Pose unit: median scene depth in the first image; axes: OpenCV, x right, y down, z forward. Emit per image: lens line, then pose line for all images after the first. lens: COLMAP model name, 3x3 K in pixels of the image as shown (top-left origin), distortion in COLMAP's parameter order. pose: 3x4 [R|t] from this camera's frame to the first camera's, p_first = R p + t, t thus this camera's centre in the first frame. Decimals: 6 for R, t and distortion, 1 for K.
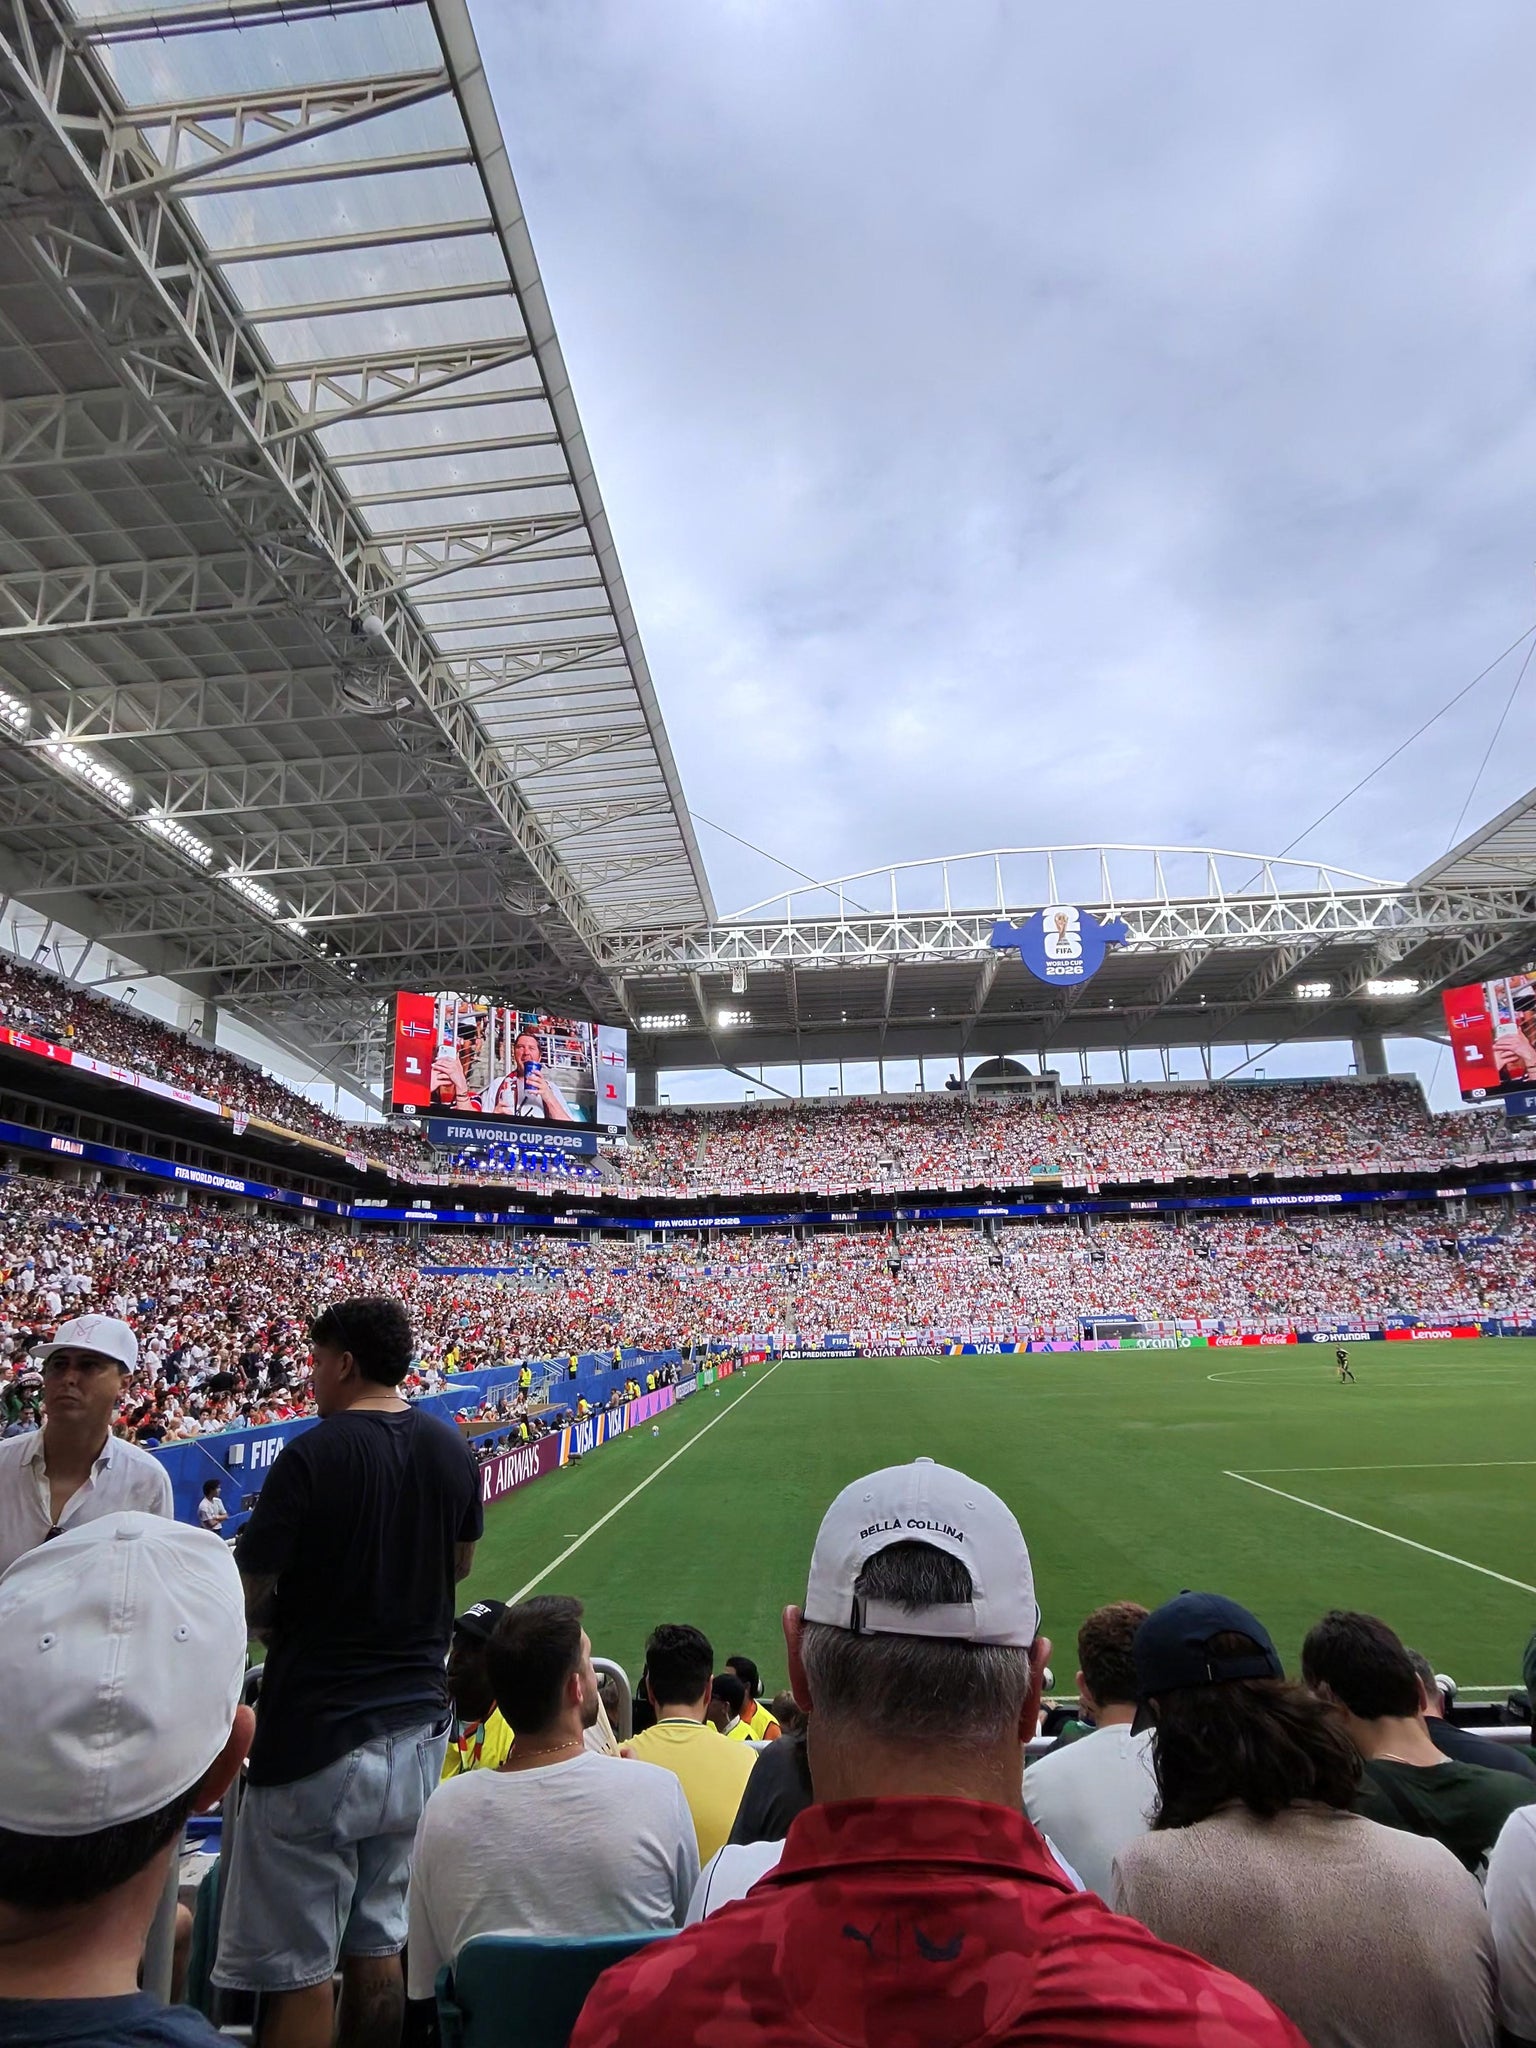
lens RADIAL K [[1164.1, 0, 731.2], [0, 1164.1, 999.7], [0, 0, 1]] dist [-0.003144, -0.025719]
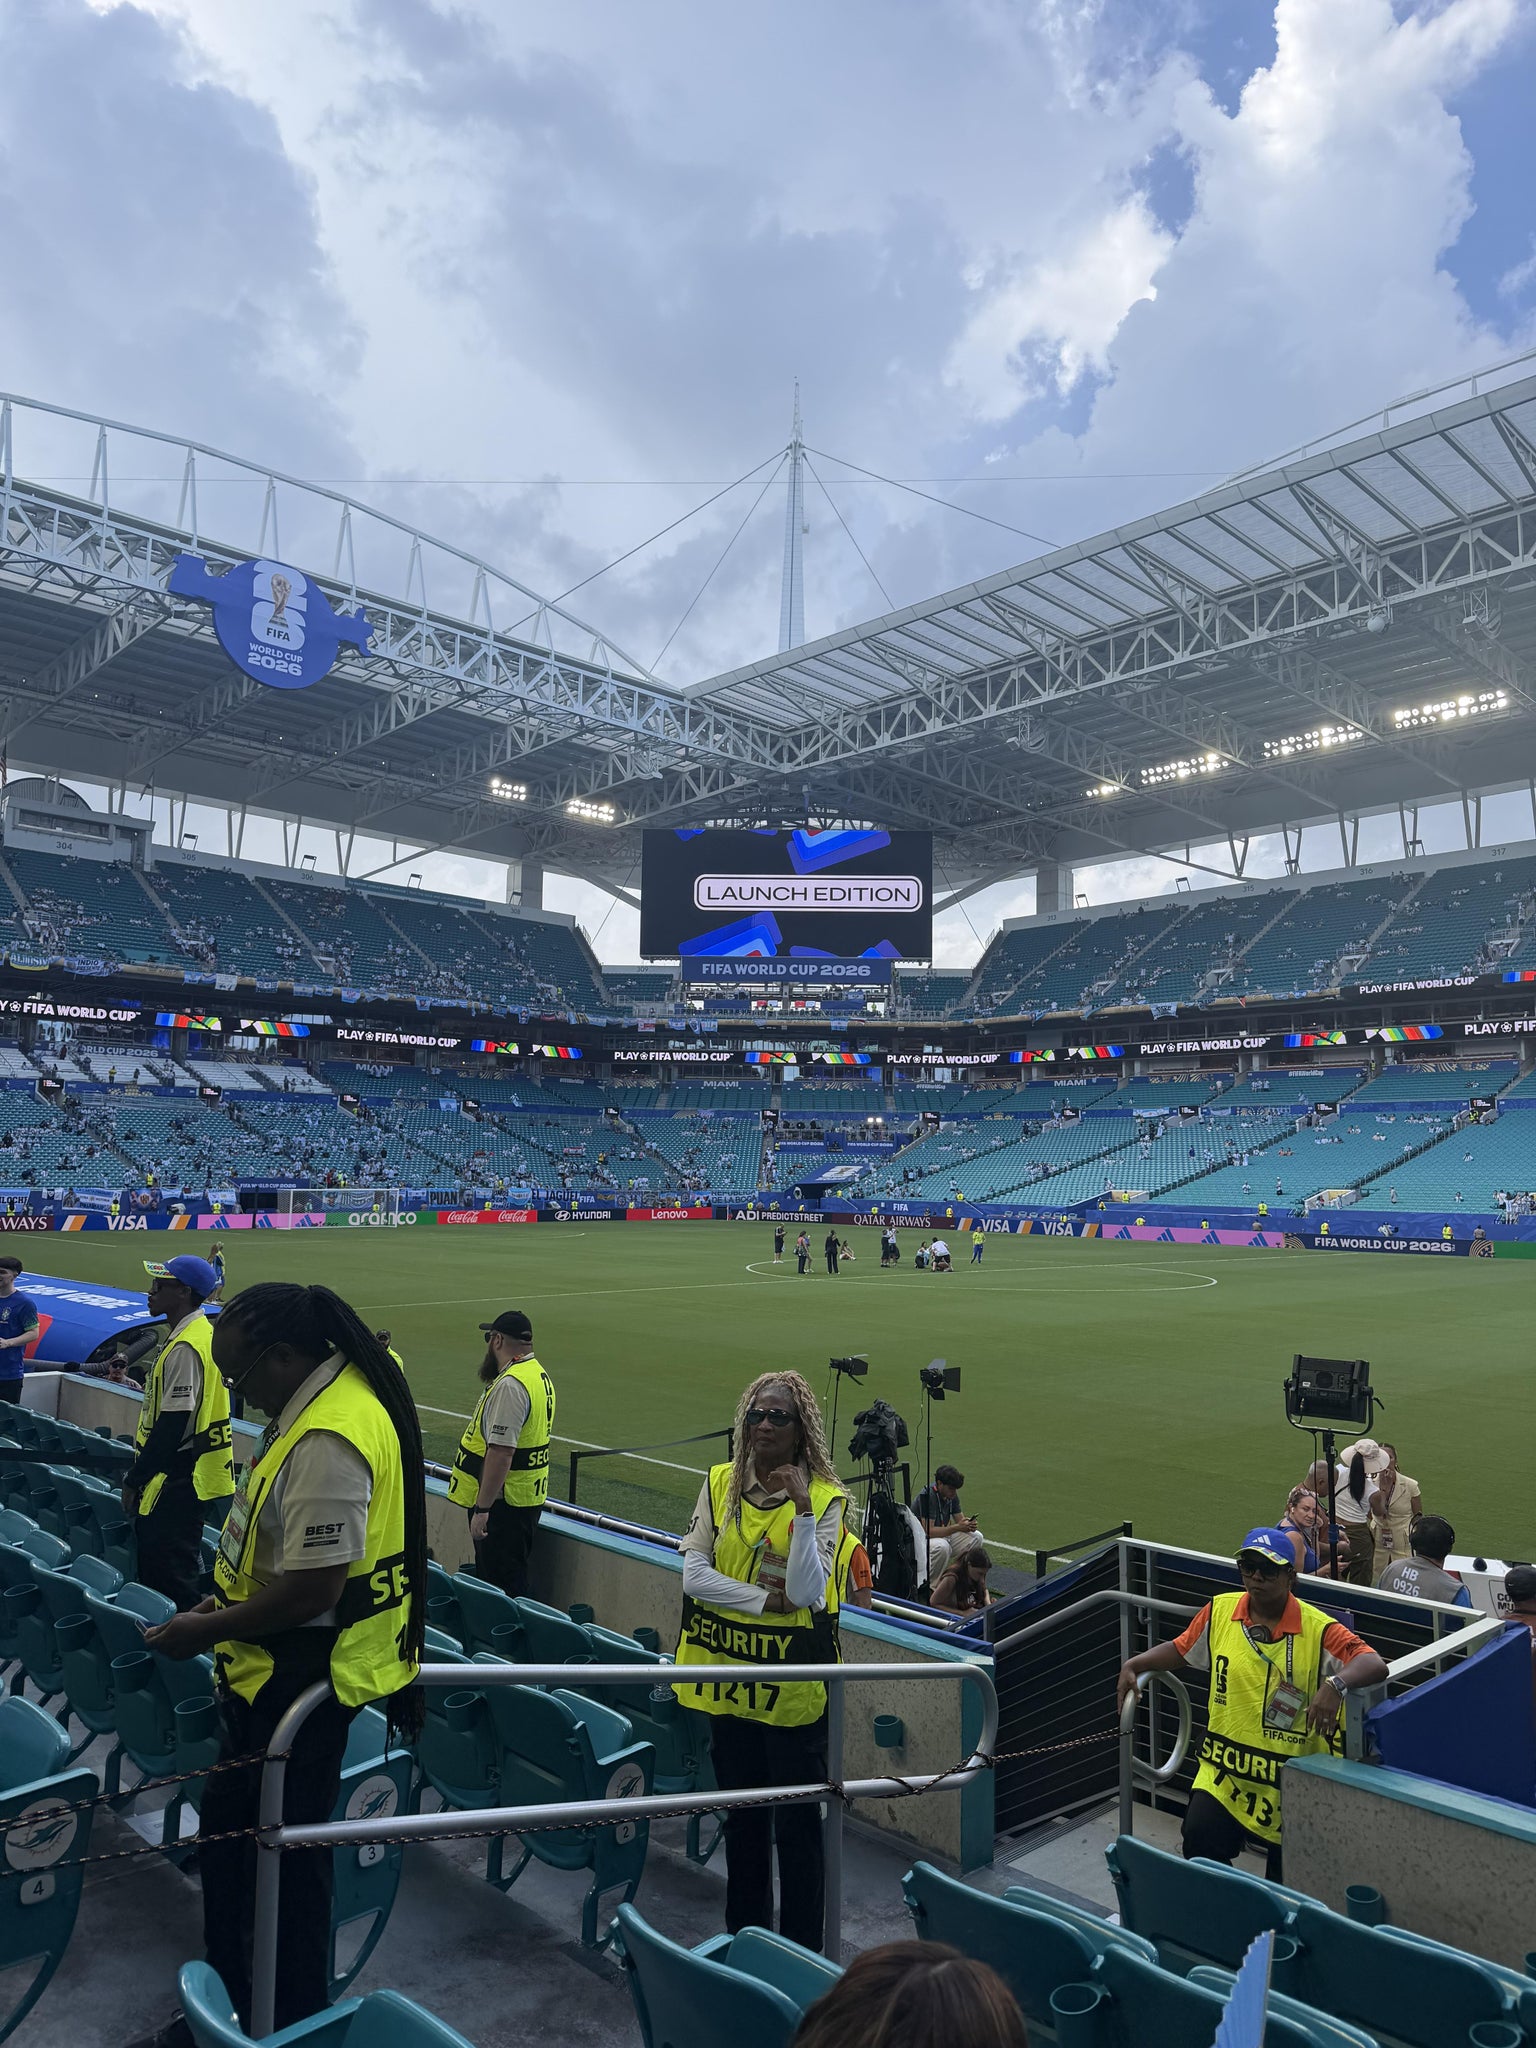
lens RADIAL K [[1423.9, 0, 774.1], [0, 1423.9, 1015.9], [0, 0, 1]] dist [0.175357, -0.341737]
pose [[0.668088, 0.122570, 0.733918, -0.093767], [-0.231872, 0.971520, 0.048822, 0.057722], [-0.707032, -0.202792, 0.677481, 0.193451]]
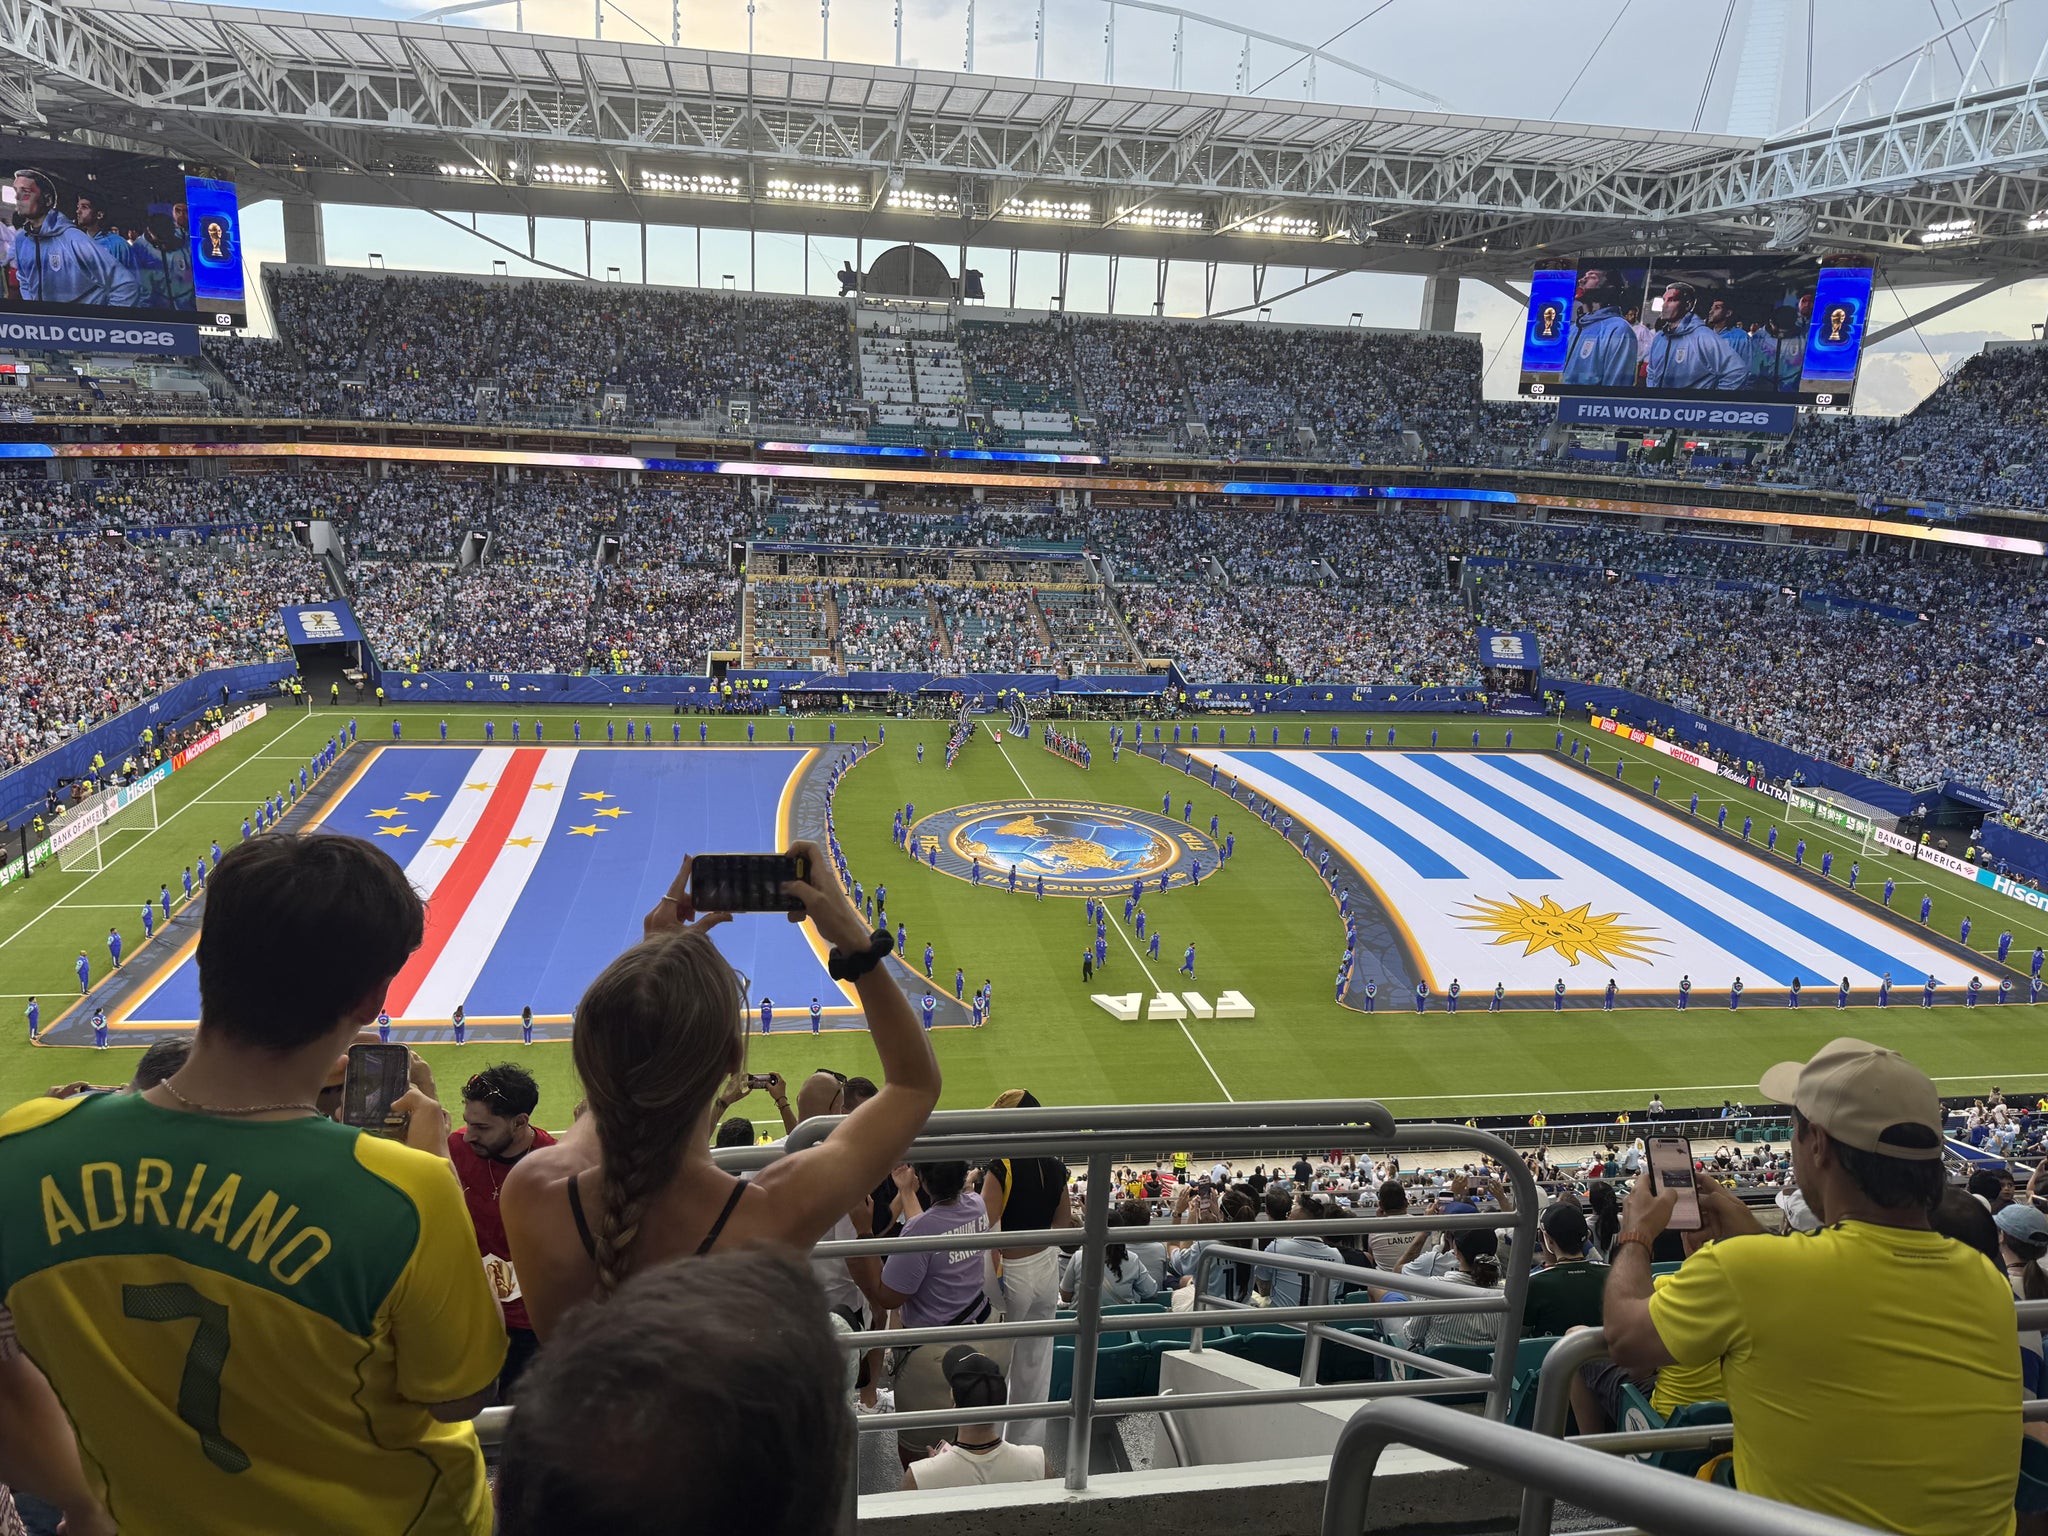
lens RADIAL K [[1440.6, 0, 1018.7], [0, 1440.6, 791.6], [0, 0, 1]] dist [0.062058, -0.073954]
pose [[-0.244090, -0.241820, 0.939118, -0.330943], [-0.298946, 0.940011, 0.164349, 0.015887], [-0.922524, -0.240629, -0.301739, 0.620232]]
